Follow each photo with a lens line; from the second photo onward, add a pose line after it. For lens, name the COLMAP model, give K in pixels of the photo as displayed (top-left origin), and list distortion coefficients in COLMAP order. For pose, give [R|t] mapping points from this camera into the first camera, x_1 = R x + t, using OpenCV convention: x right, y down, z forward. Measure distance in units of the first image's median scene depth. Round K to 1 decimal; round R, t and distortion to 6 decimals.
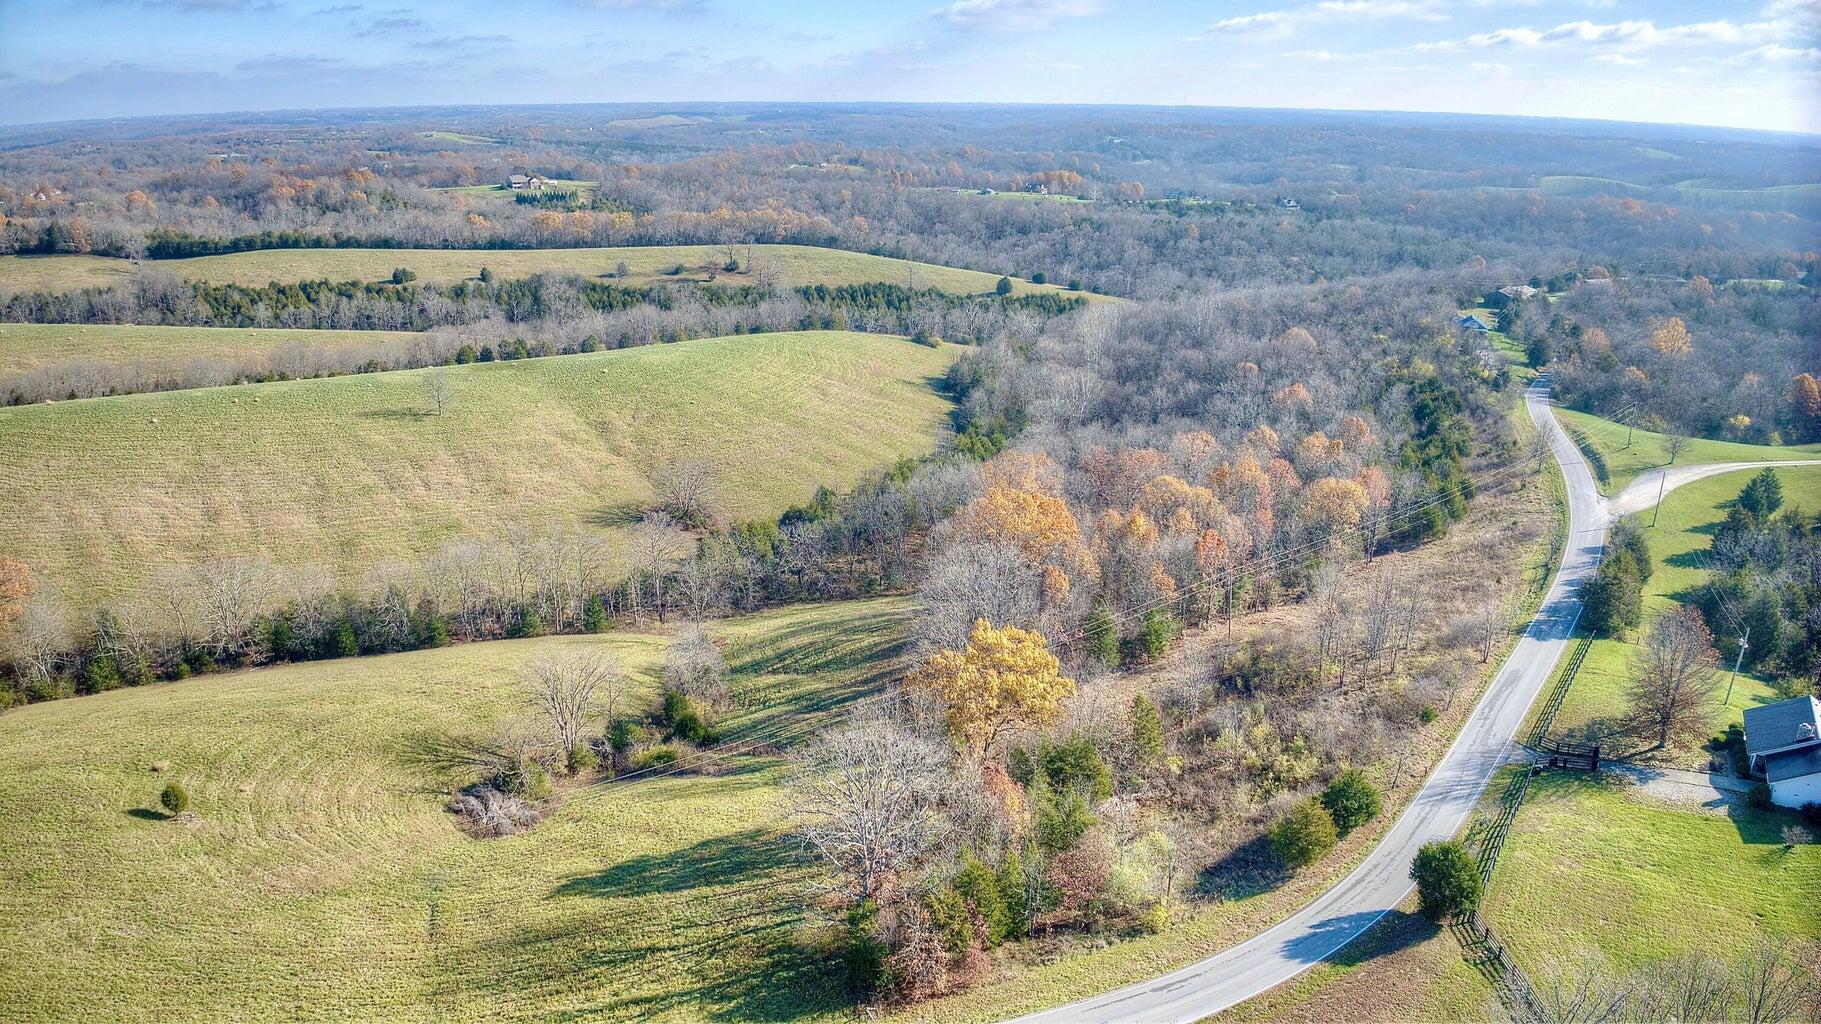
lens RADIAL K [[1282.3, 0, 914.2], [0, 1282.3, 523.8], [0, 0, 1]] dist [-0.106746, -0.008549]
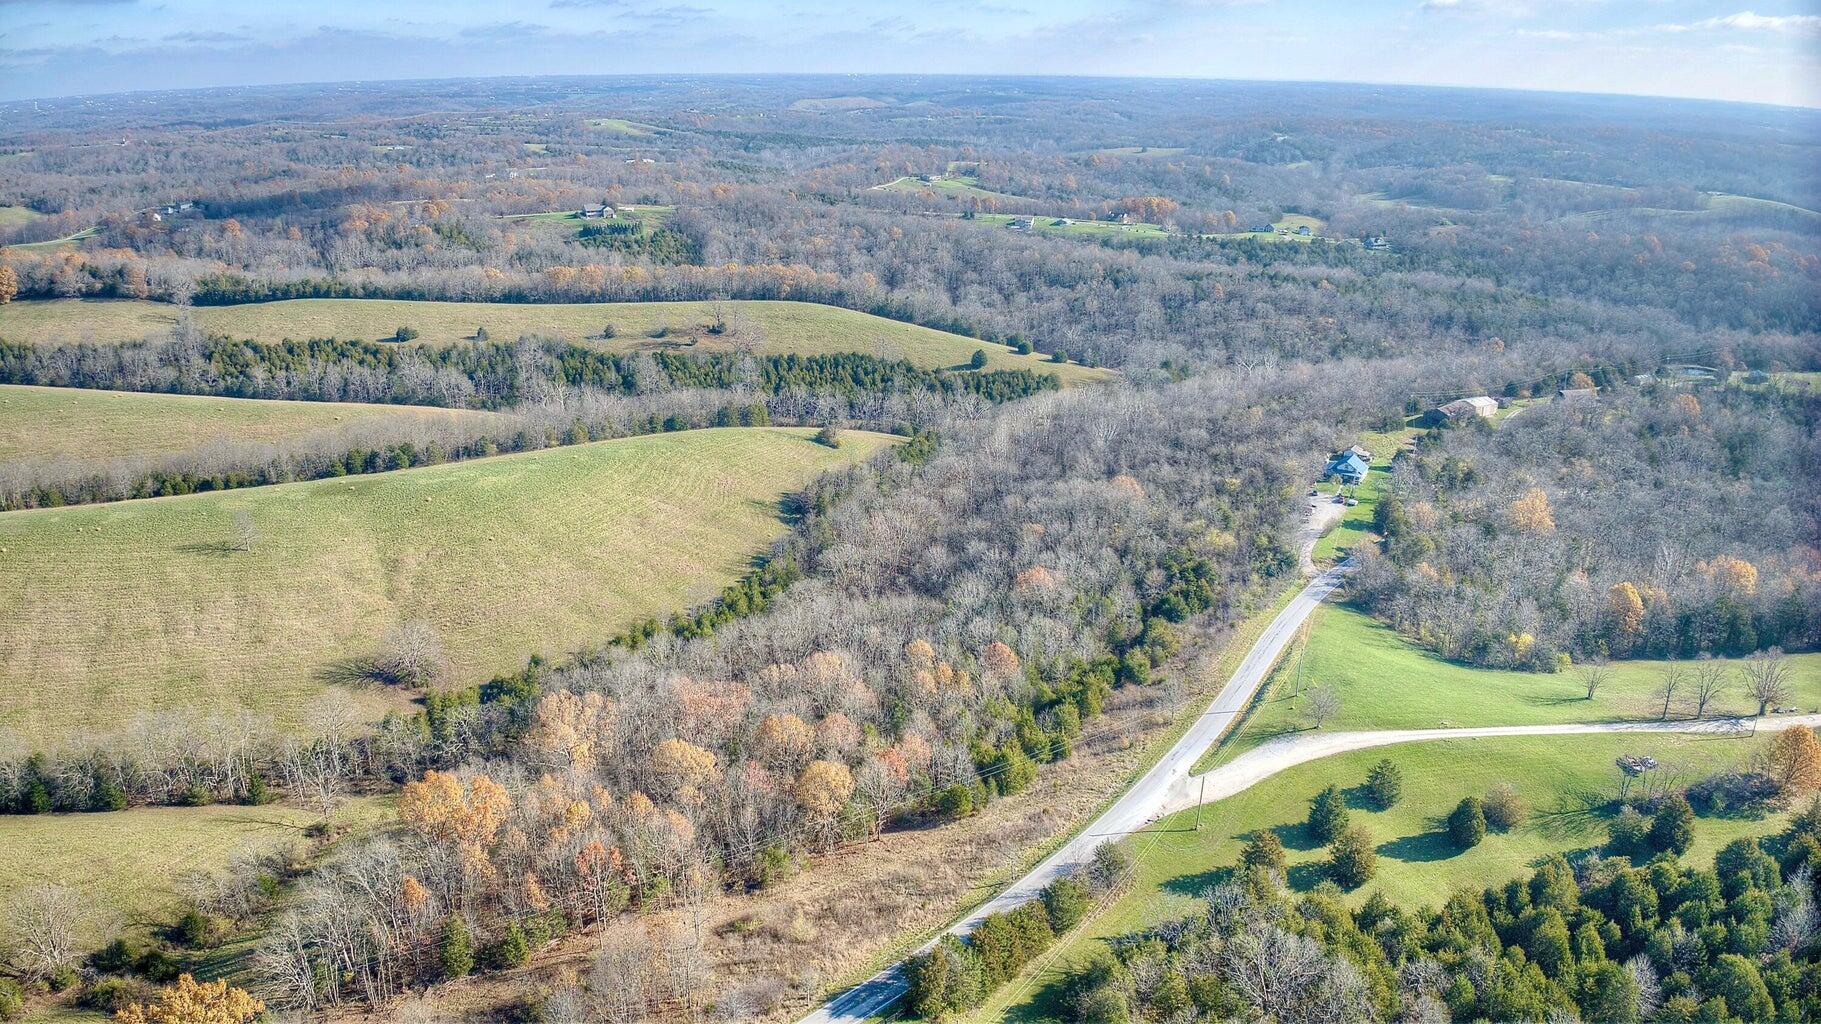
lens RADIAL K [[1298.0, 0, 916.0], [0, 1298.0, 515.3], [0, 0, 1]] dist [-0.109671, -0.002837]
pose [[0.986071, 0.050555, -0.158457, 0.186588], [-0.047839, 0.998636, 0.020907, -0.084726], [0.159298, -0.013035, 0.987144, 0.007570]]
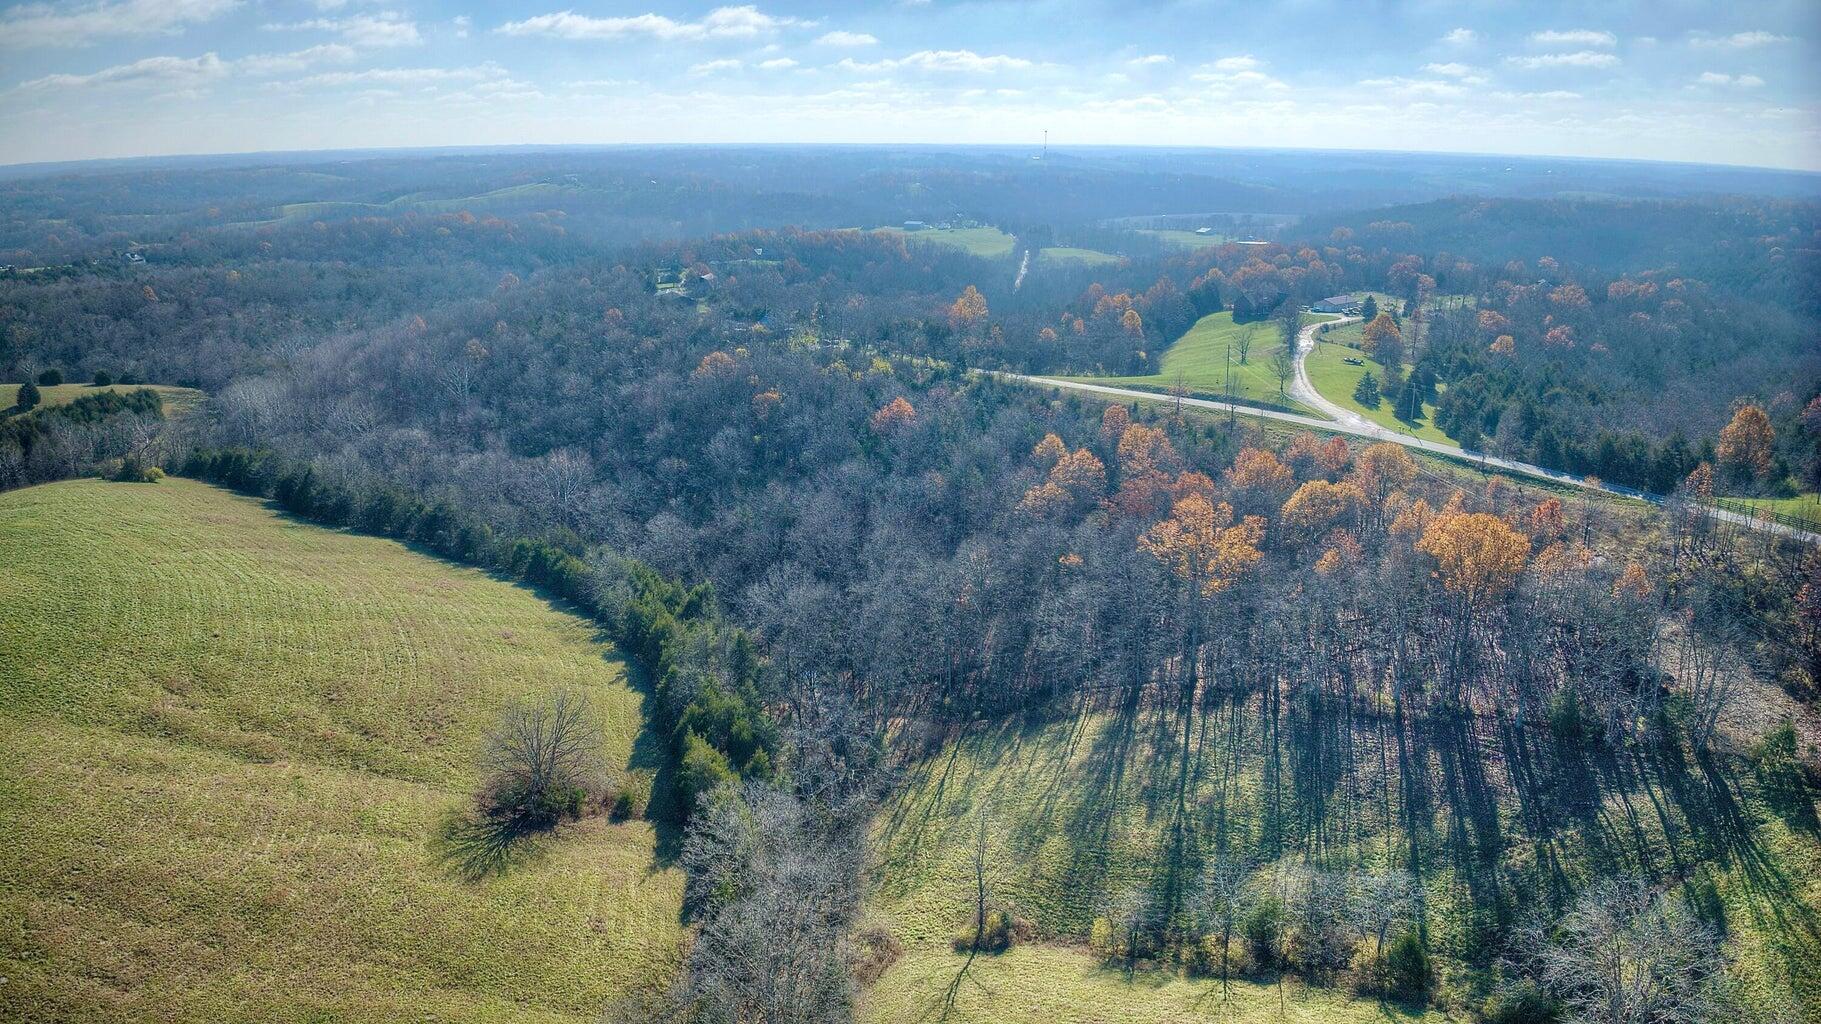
lens RADIAL K [[1282.2, 0, 910.5], [0, 1282.2, 512.0], [0, 0, 1]] dist [-0.107510, -0.009149]
pose [[0.506847, -0.241479, 0.827523, -0.248910], [0.272143, 0.955694, 0.112197, -0.069133], [-0.817952, 0.168338, 0.550107, 0.256817]]
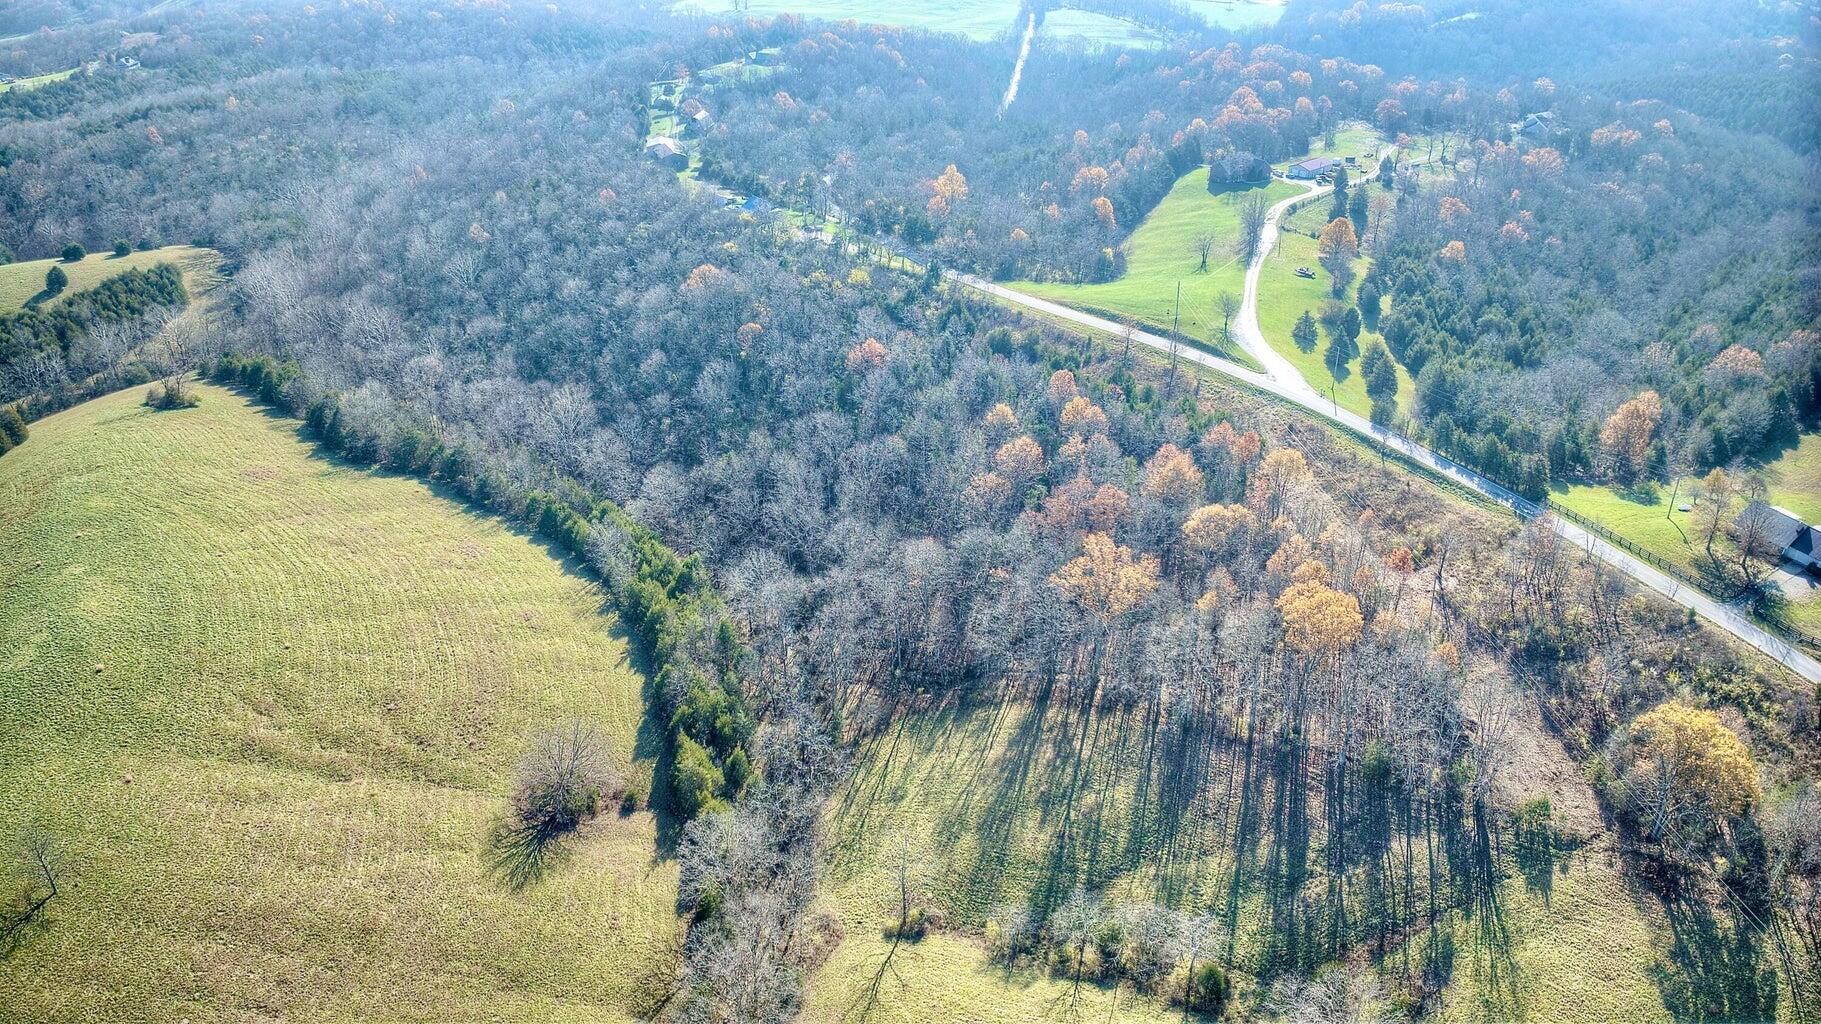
lens RADIAL K [[1282.2, 0, 910.5], [0, 1282.2, 512.0], [0, 0, 1]] dist [-0.107510, -0.009149]
pose [[0.515026, -0.413934, 0.750604, -0.256904], [0.271815, 0.909346, 0.314970, -0.153817], [-0.812936, 0.041808, 0.580851, 0.202568]]
